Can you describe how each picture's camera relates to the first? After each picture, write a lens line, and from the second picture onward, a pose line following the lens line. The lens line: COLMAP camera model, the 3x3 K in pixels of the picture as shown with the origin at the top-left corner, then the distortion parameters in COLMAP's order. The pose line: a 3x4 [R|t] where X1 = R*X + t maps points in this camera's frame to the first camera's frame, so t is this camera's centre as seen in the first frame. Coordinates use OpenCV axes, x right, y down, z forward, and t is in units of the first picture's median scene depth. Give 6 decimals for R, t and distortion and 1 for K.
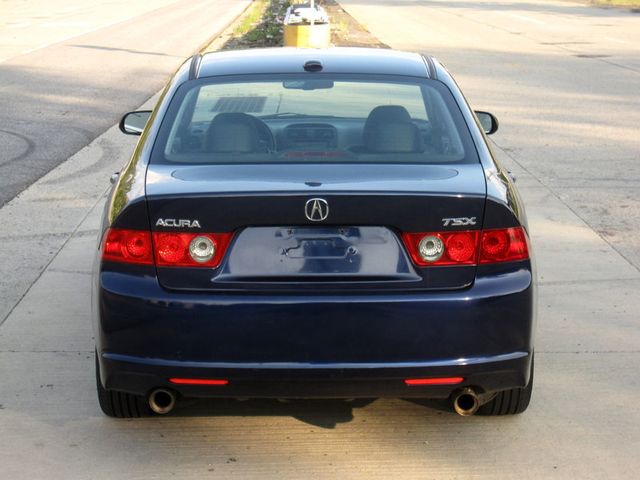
lens RADIAL K [[1532.6, 0, 320.0], [0, 1532.6, 240.0], [0, 0, 1]] dist [-0.152538, 0.034249]
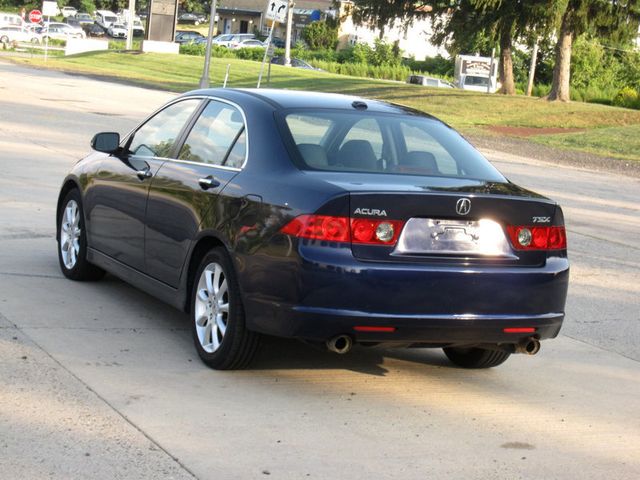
lens RADIAL K [[1532.6, 0, 320.0], [0, 1532.6, 240.0], [0, 0, 1]] dist [-0.152538, 0.034249]
pose [[0.918533, 0.034526, 0.393834, -0.671384], [-0.018688, 0.998858, -0.043981, 0.074885], [-0.394902, 0.033038, 0.918129, -0.246854]]
